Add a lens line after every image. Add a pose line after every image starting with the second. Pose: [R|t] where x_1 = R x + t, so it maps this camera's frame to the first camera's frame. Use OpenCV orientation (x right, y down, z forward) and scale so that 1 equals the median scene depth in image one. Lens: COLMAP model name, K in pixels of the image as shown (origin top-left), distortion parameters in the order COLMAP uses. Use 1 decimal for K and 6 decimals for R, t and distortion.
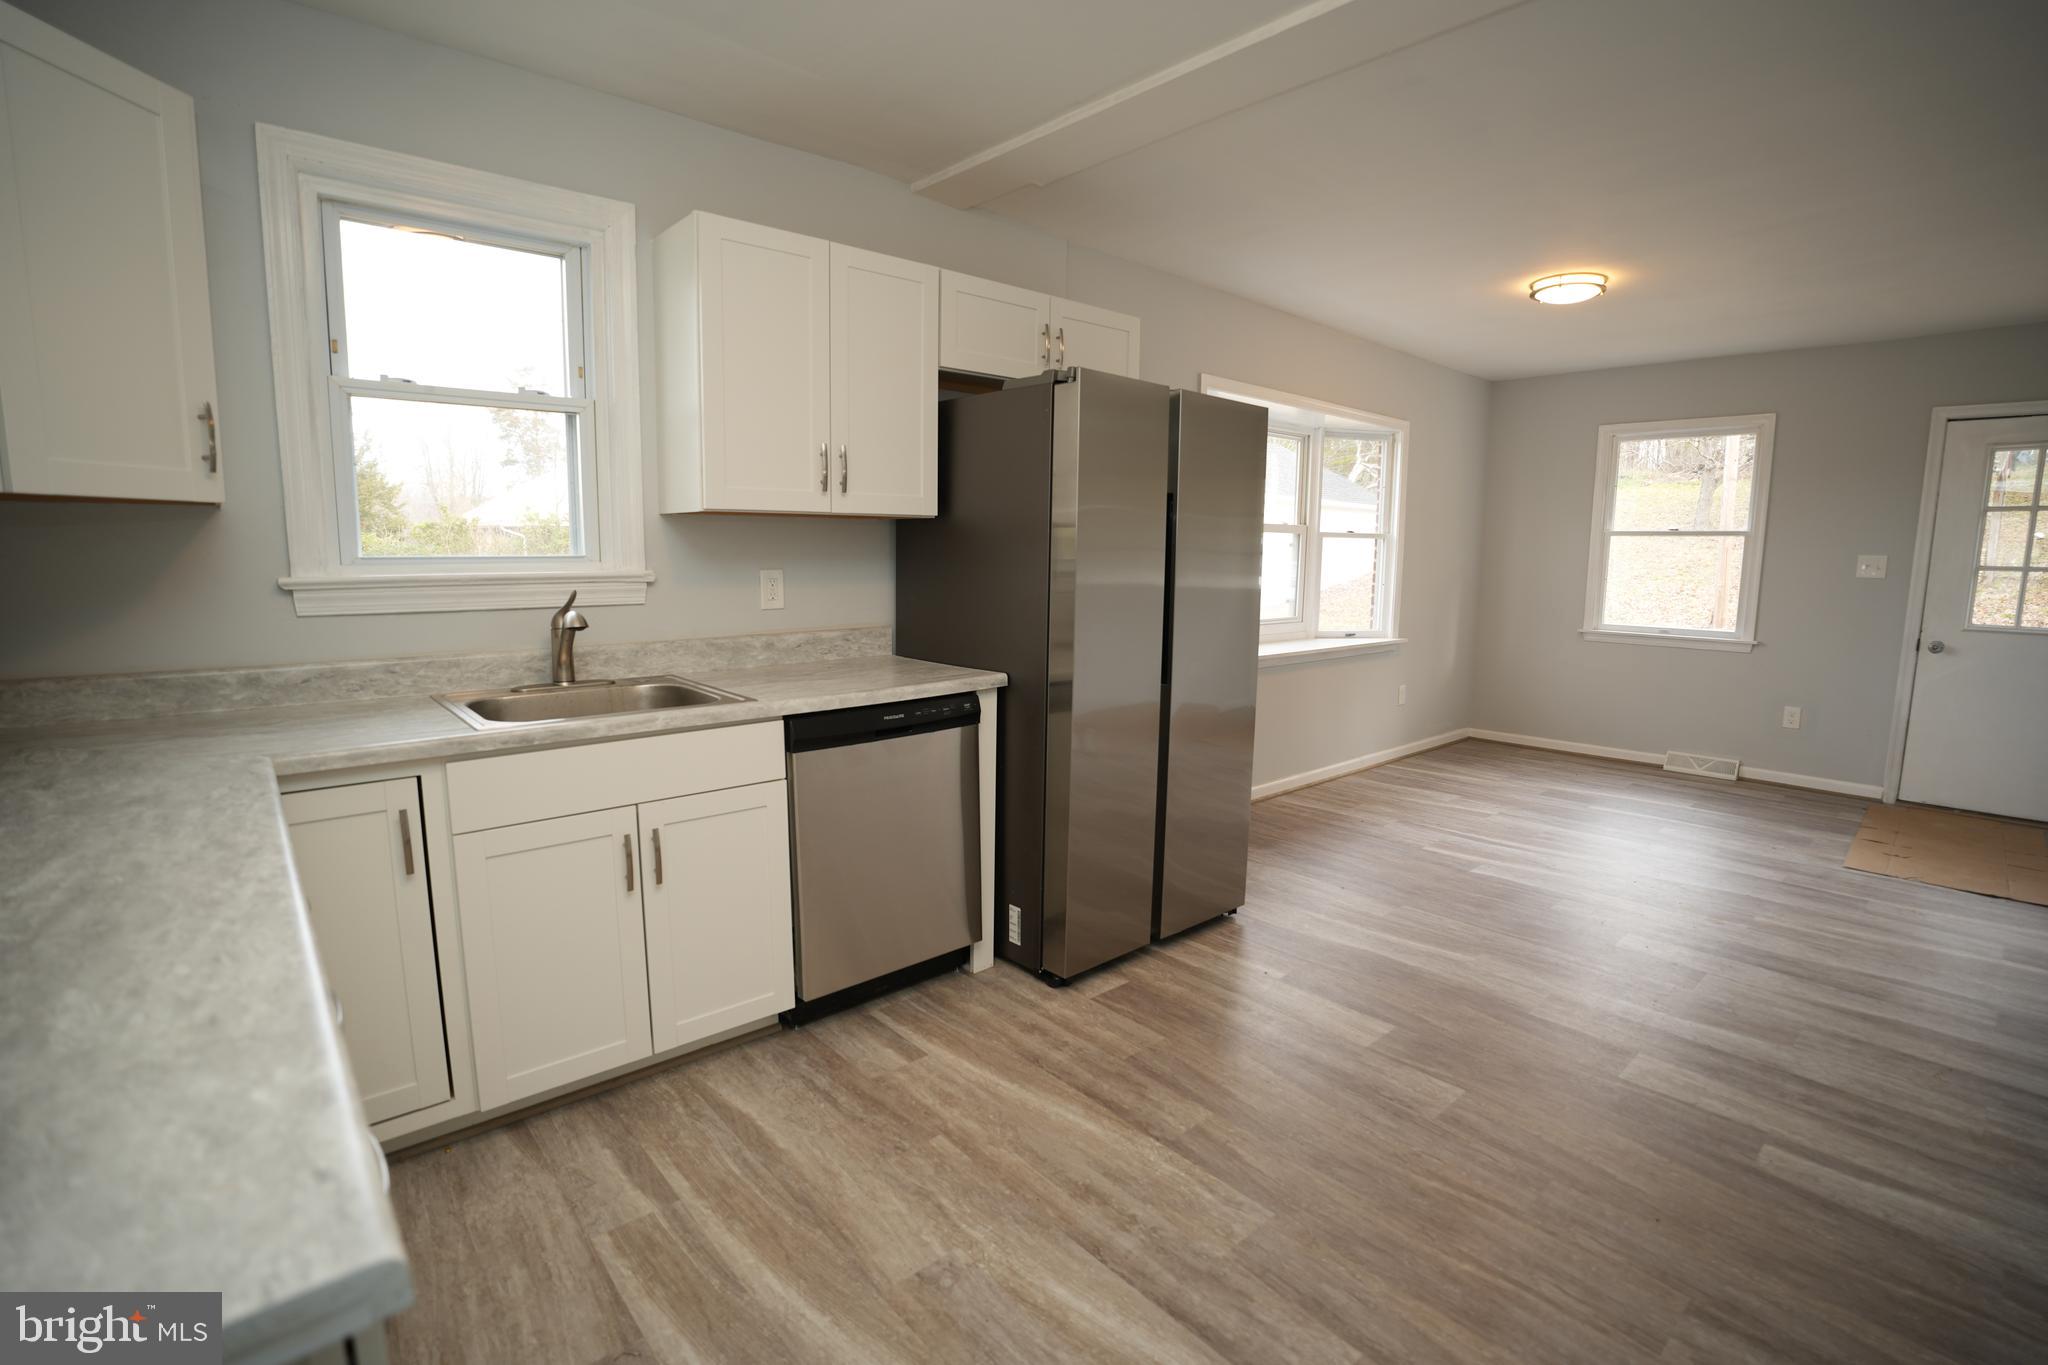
lens RADIAL K [[937.9, 0, 1017.8], [0, 937.9, 681.0], [0, 0, 1]] dist [-0.069824, 0.016713]
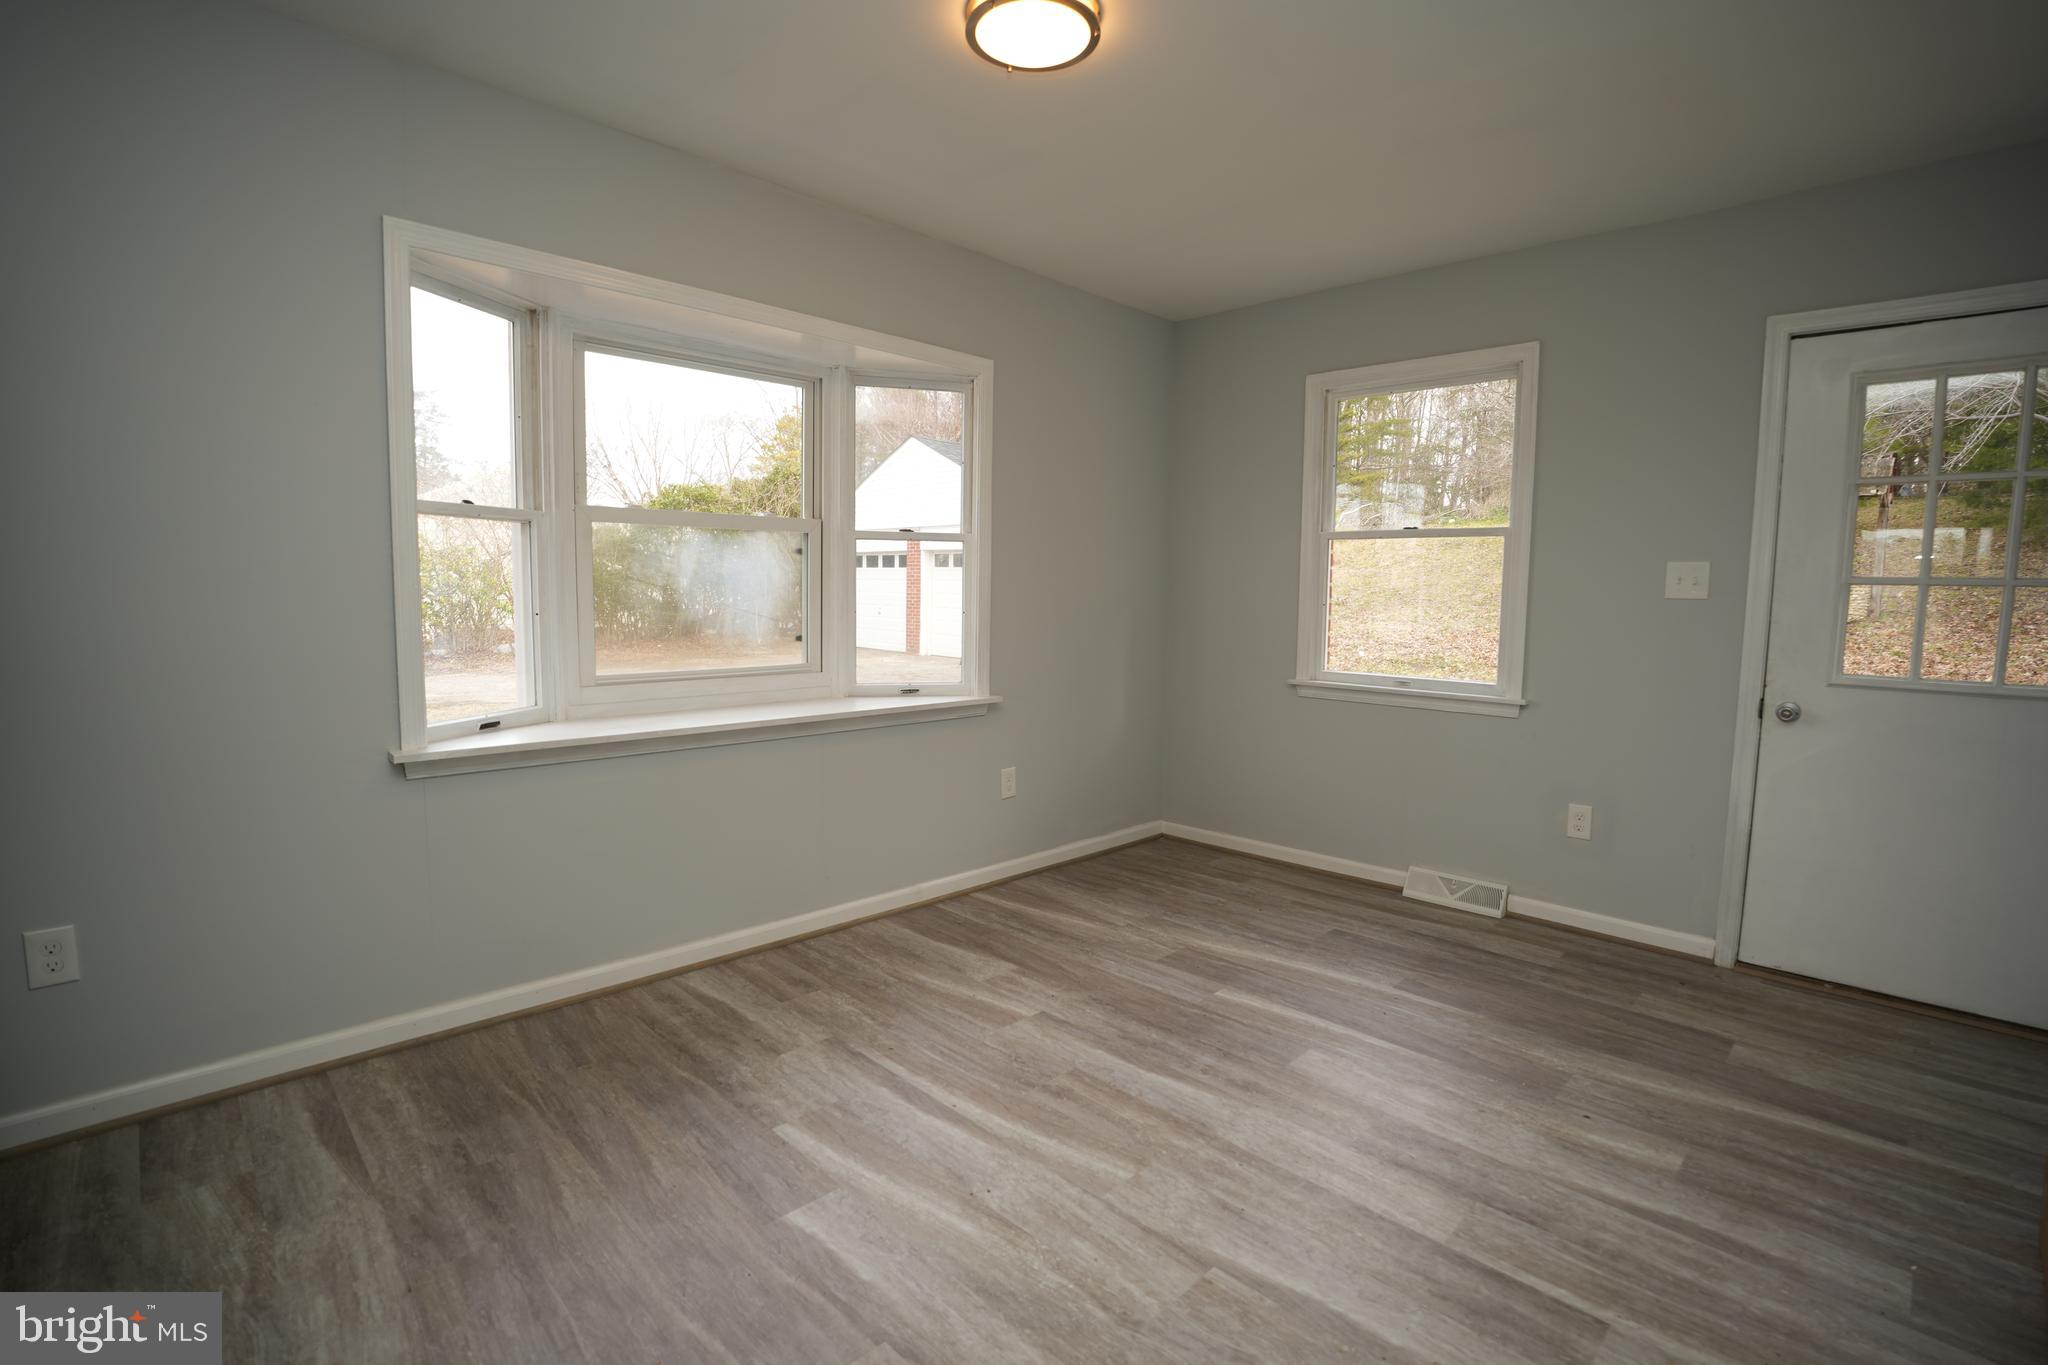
lens RADIAL K [[943.1, 0, 1024.0], [0, 943.1, 682.5], [0, 0, 1]] dist [-0.075740, 0.020240]
pose [[0.997451, -0.000773, 0.071349, 0.092873], [0.003638, 0.999191, -0.040045, -0.006933], [-0.071261, 0.040203, 0.996647, 0.083155]]
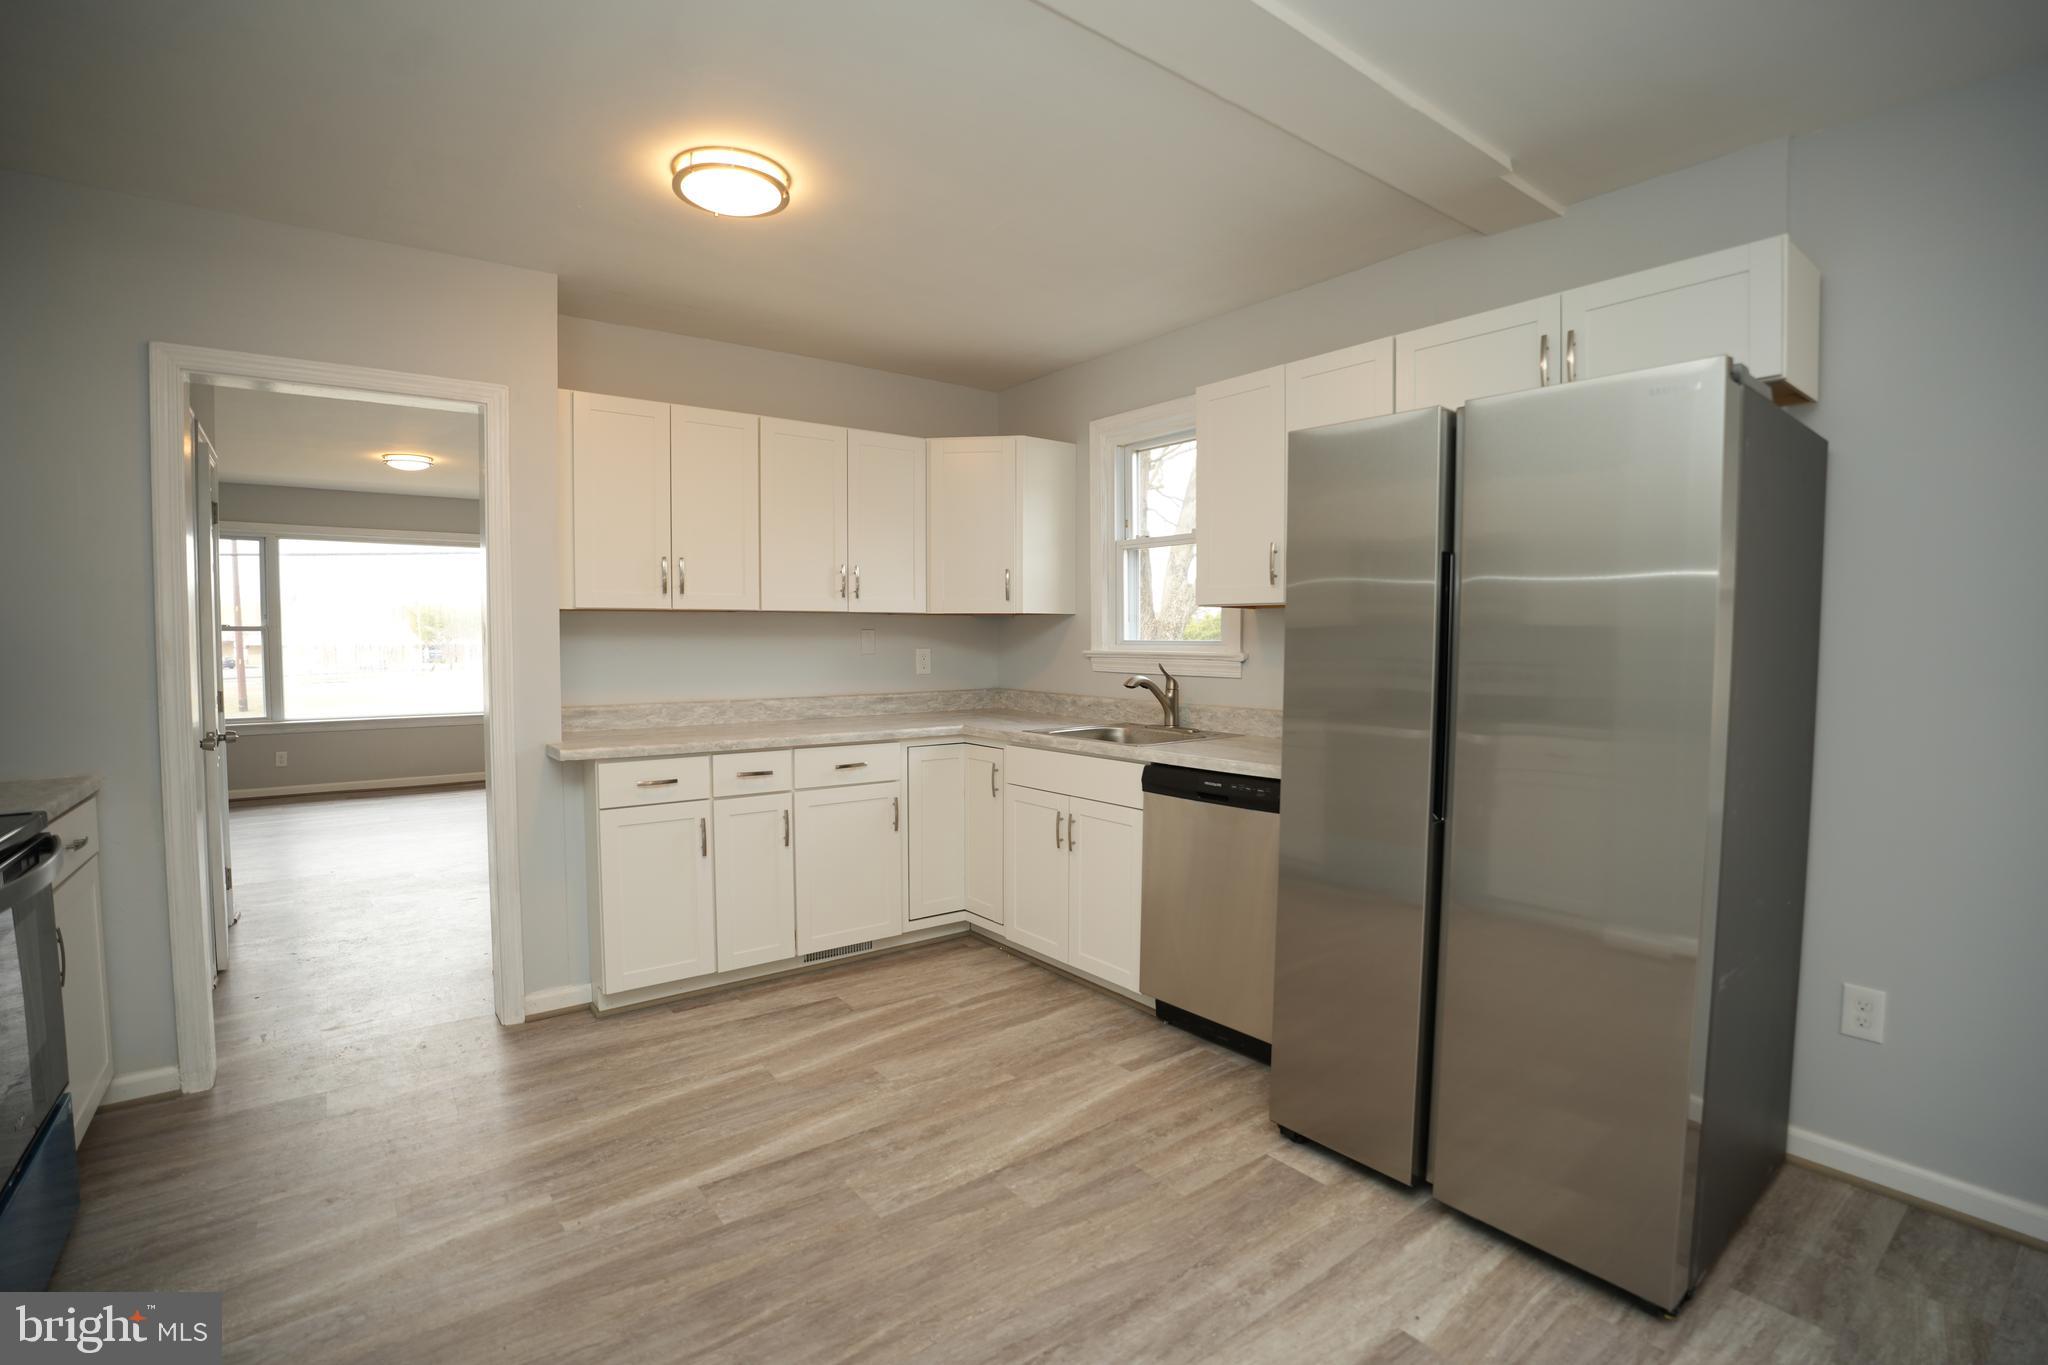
lens RADIAL K [[937.9, 0, 1017.8], [0, 937.9, 681.0], [0, 0, 1]] dist [-0.069824, 0.016713]
pose [[-0.068968, 0.035217, -0.996997, 1.491257], [-0.140964, 0.989006, 0.044686, -0.149129], [0.987610, 0.143622, -0.063246, 1.251811]]
